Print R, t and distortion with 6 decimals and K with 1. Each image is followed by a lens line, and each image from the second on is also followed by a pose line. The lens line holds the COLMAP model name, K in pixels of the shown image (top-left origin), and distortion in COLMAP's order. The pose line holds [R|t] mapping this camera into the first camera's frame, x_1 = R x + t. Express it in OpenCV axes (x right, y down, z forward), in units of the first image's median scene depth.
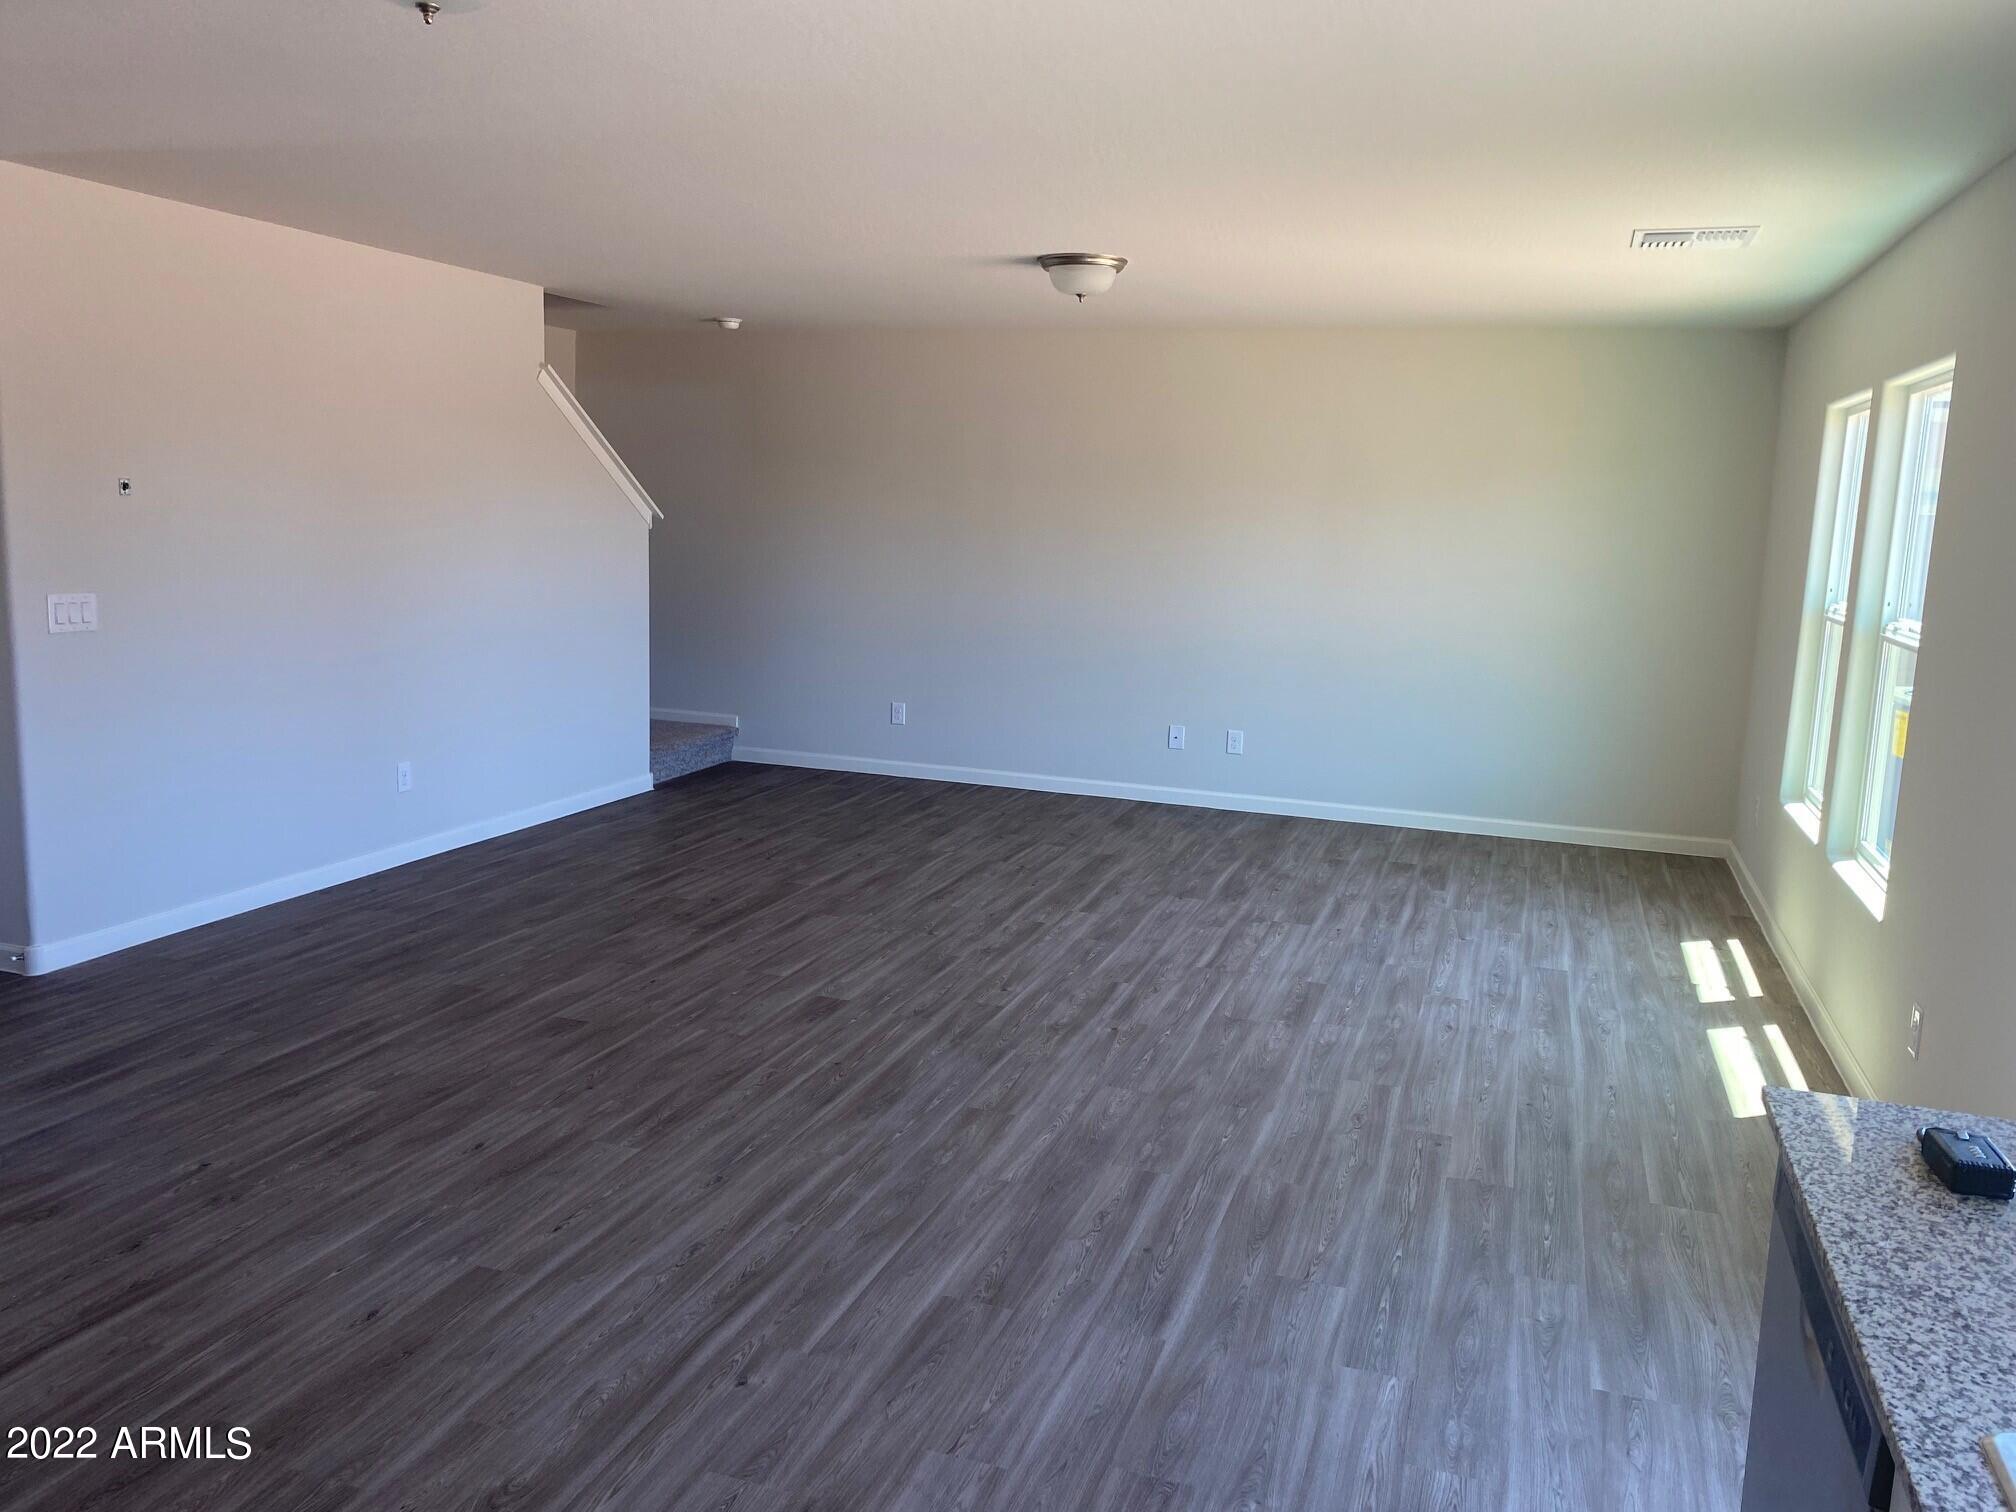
lens RADIAL K [[1534.7, 0, 988.9], [0, 1534.7, 741.9], [0, 0, 1]] dist [0.126575, -0.239721]
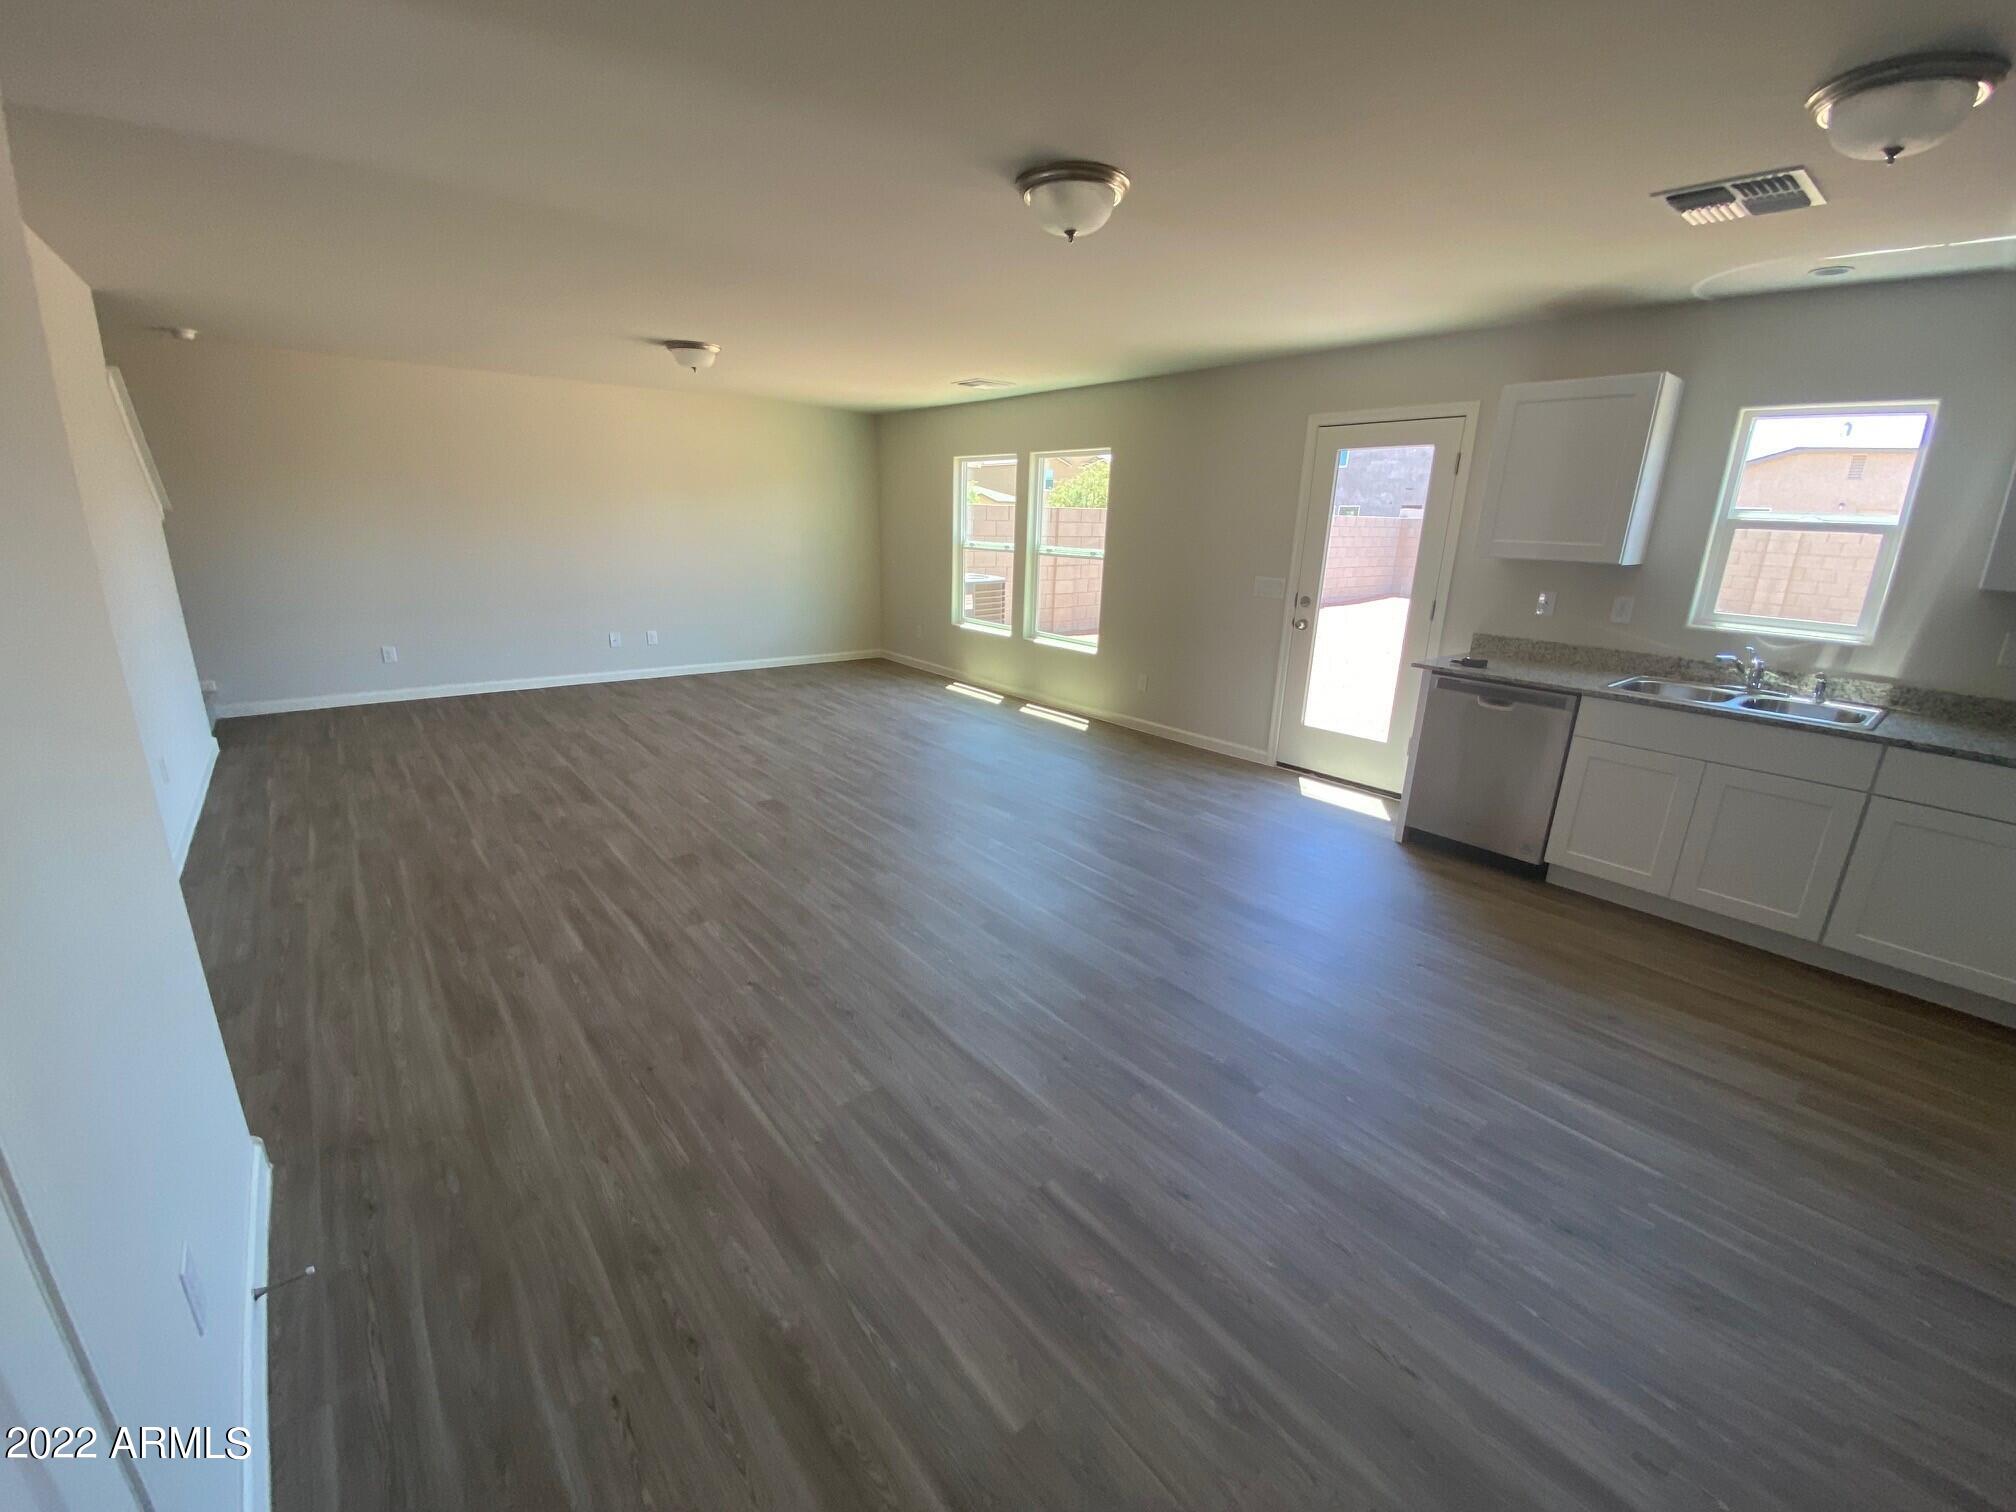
lens RADIAL K [[818.4, 0, 1001.0], [0, 818.4, 761.2], [0, 0, 1]] dist [0.037458, -0.031300]
pose [[0.524099, -0.264574, 0.809519, -0.692641], [0.121232, 0.964019, 0.236581, -0.062411], [-0.842984, -0.025852, 0.537317, 0.279809]]
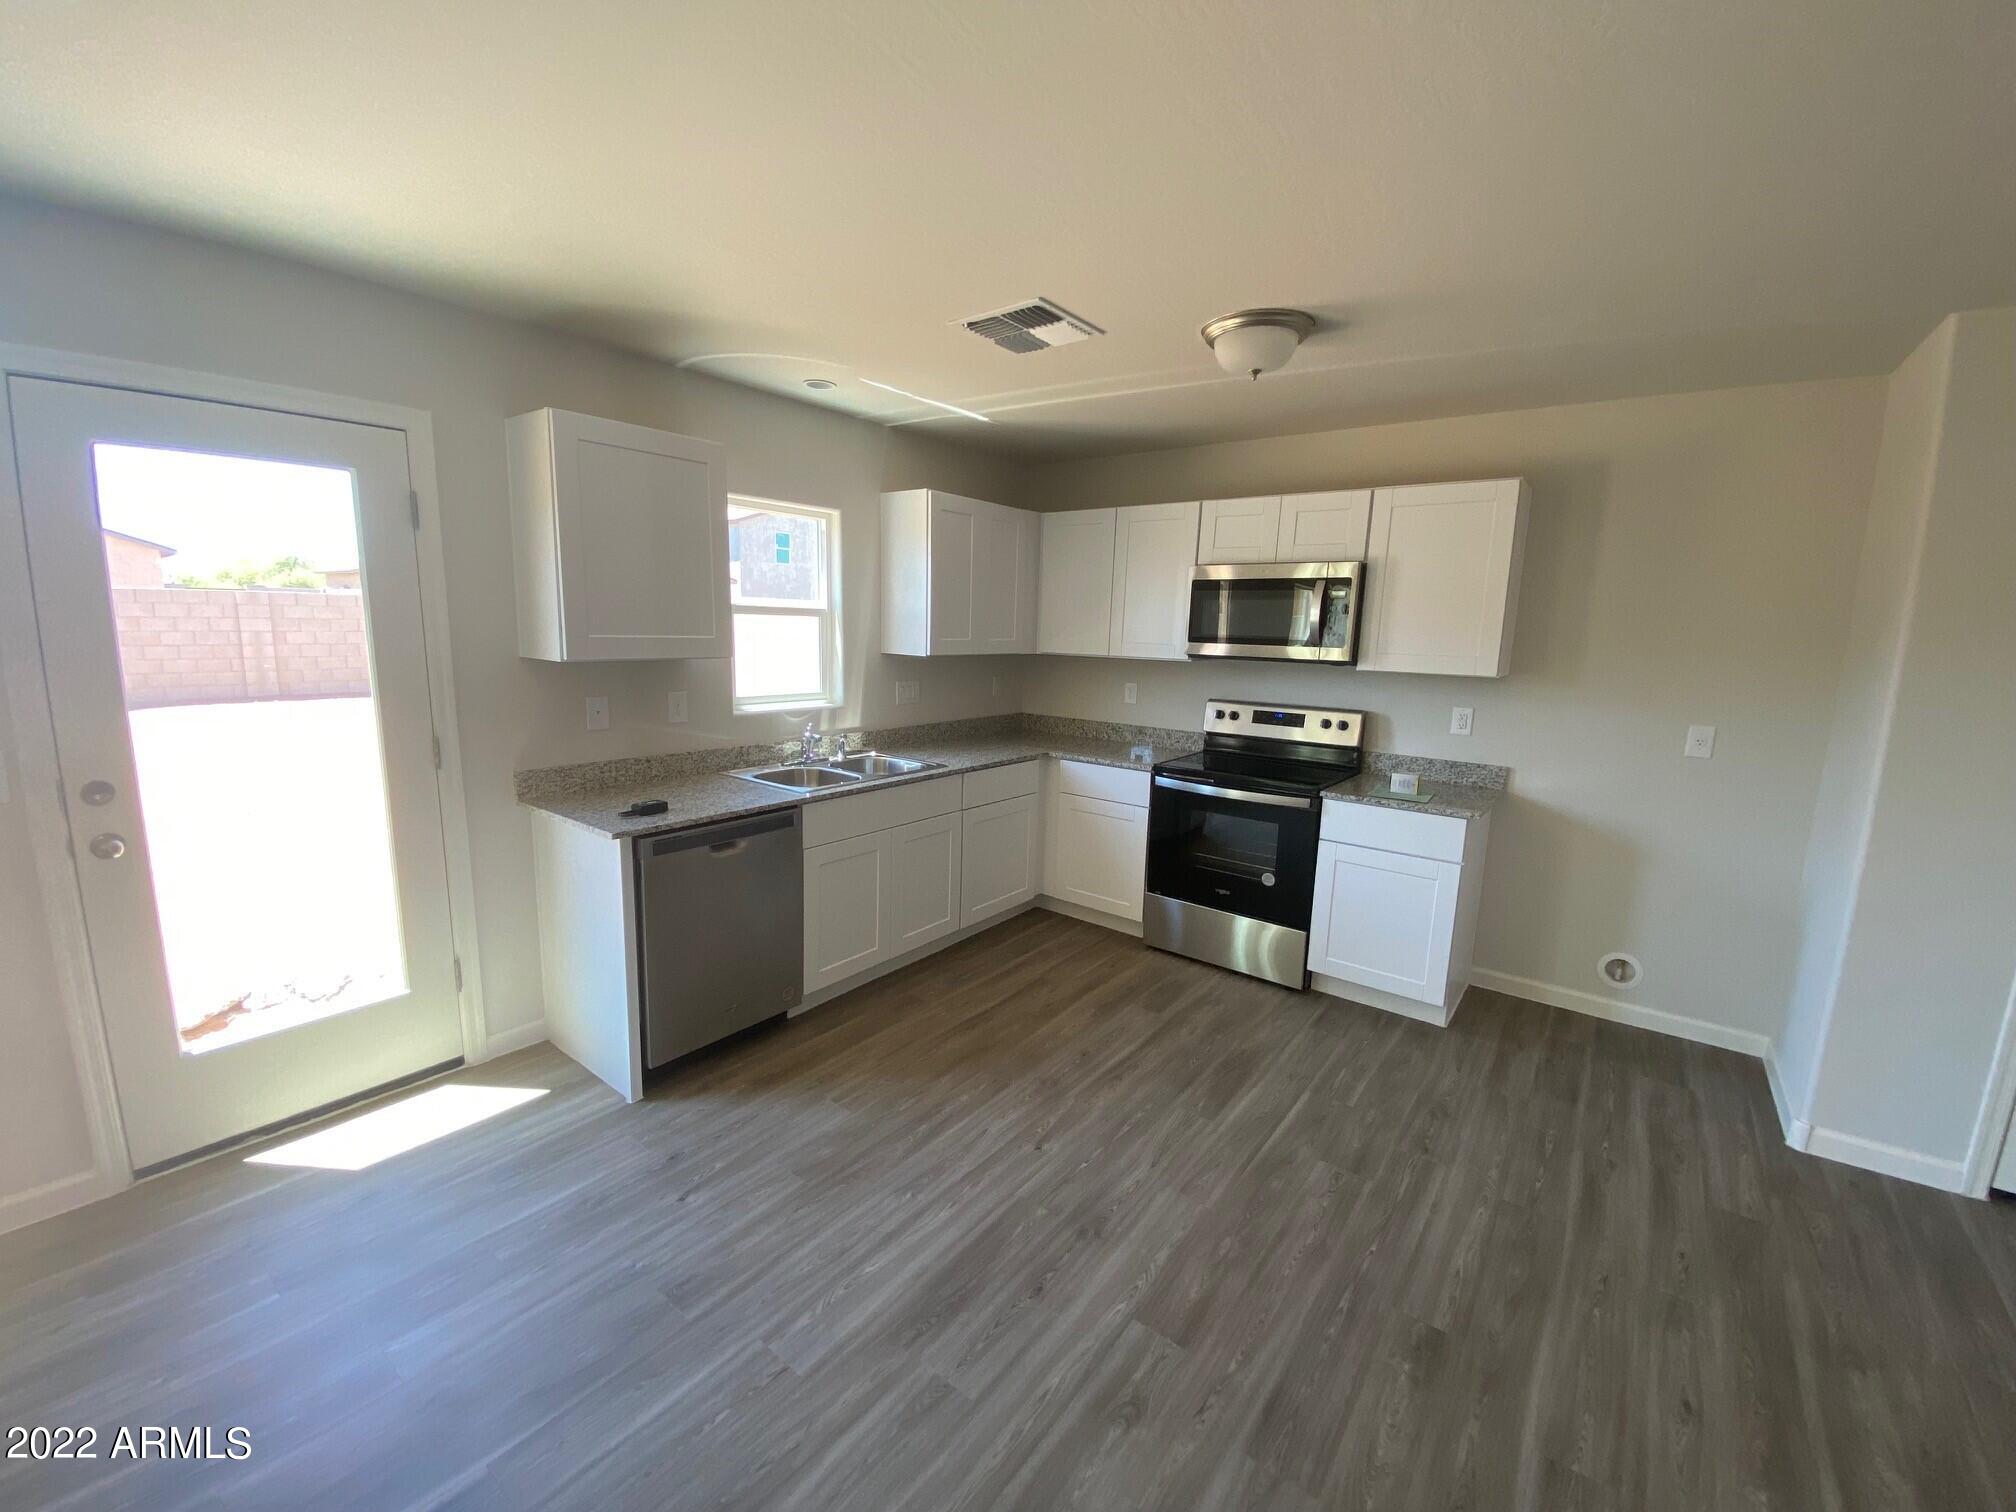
lens RADIAL K [[818.4, 0, 1001.0], [0, 818.4, 761.2], [0, 0, 1]] dist [0.037458, -0.031300]
pose [[-0.947301, -0.111426, 0.300343, -0.176750], [-0.010405, 0.947765, 0.318798, -0.118870], [-0.320177, 0.298873, -0.898978, 0.735957]]
